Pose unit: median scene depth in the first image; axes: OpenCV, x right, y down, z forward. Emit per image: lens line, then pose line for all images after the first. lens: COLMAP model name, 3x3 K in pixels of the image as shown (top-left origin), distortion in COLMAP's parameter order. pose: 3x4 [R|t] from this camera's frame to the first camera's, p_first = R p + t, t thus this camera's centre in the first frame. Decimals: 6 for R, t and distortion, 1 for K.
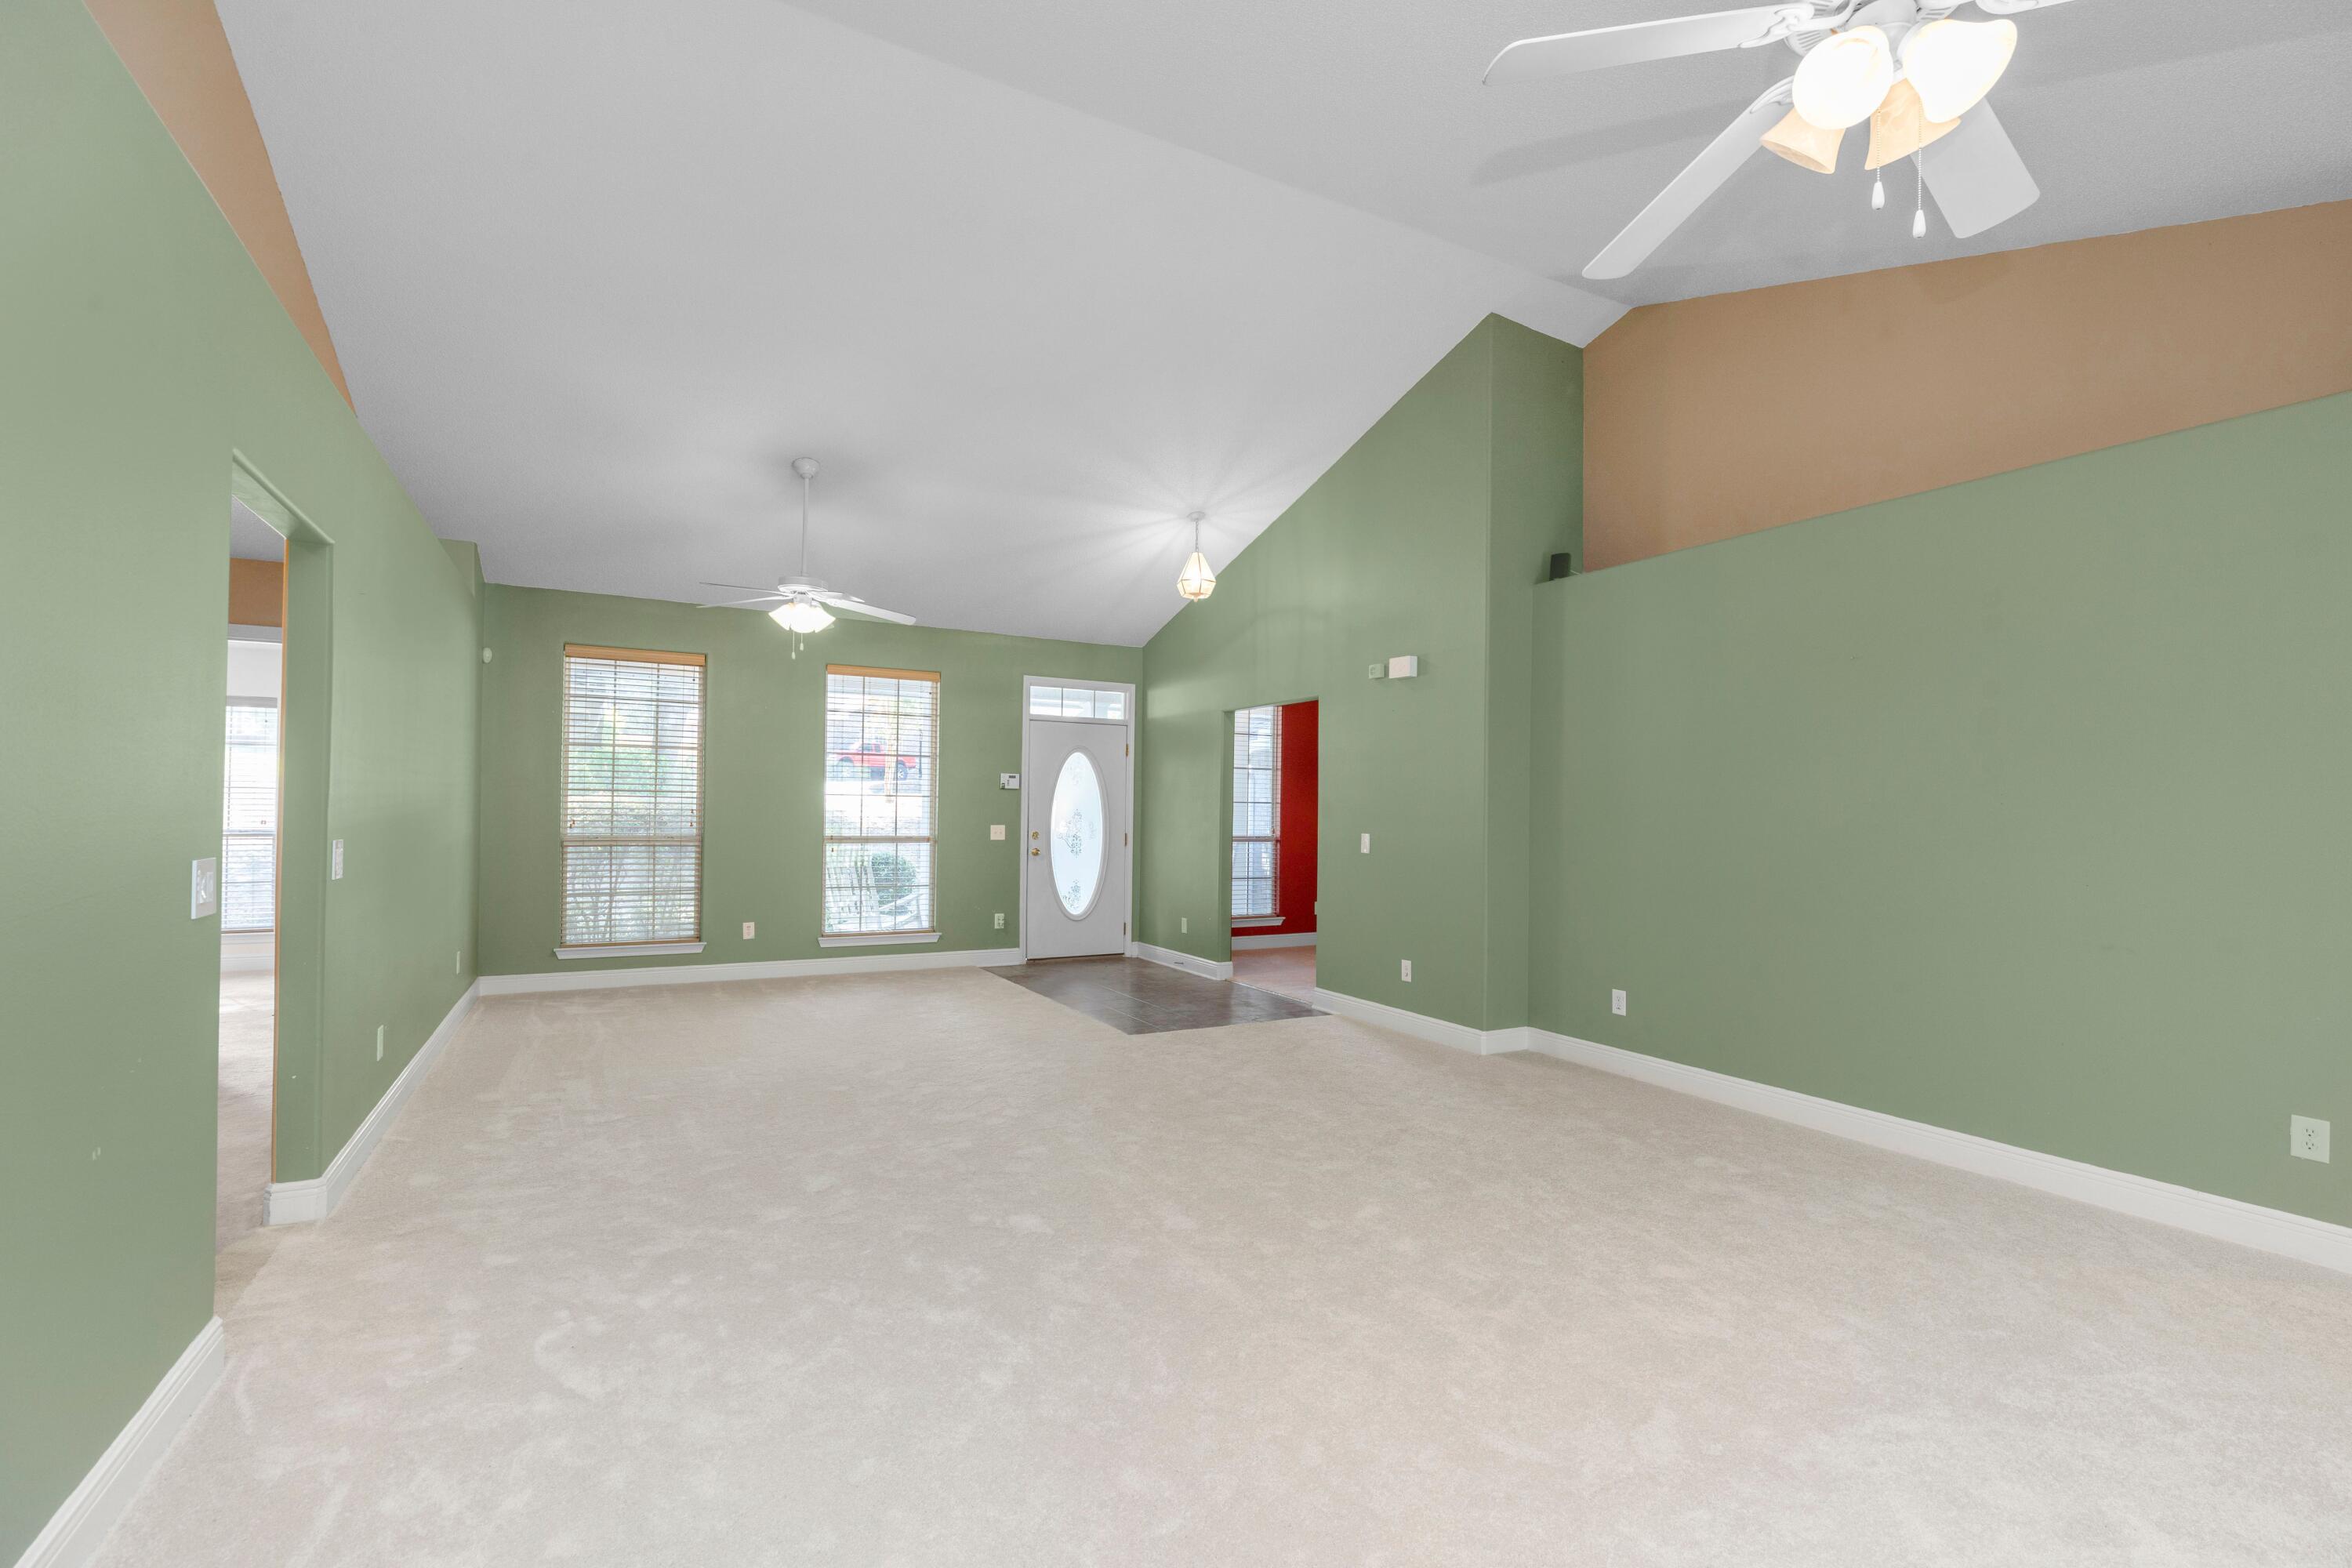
lens RADIAL K [[1004.1, 0, 1213.8], [0, 1004.1, 796.9], [0, 0, 1]] dist [0.000456, -0.000560]
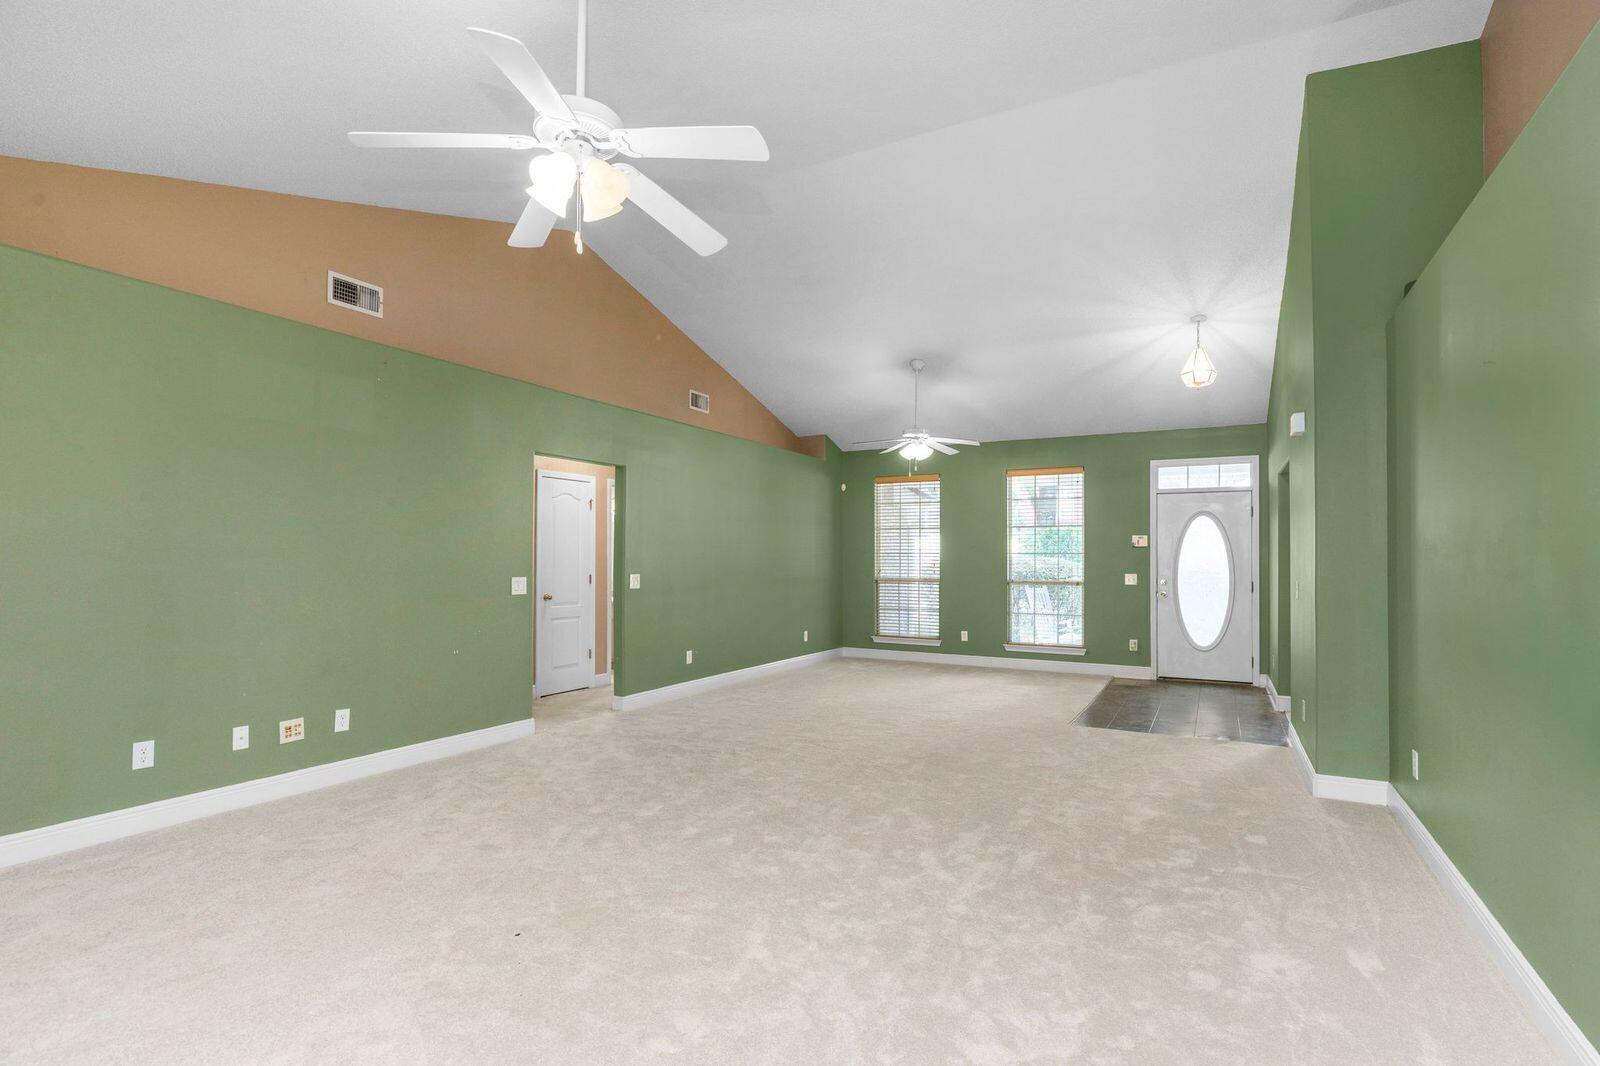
lens RADIAL K [[717.9, 0, 799.8], [0, 717.9, 554.3], [0, 0, 1]] dist [0.007382, -0.001219]
pose [[0.572914, -0.015474, -0.819470, 0.320295], [0.016018, 0.999842, -0.007681, 0.002086], [0.819459, -0.008726, 0.573071, 0.082832]]
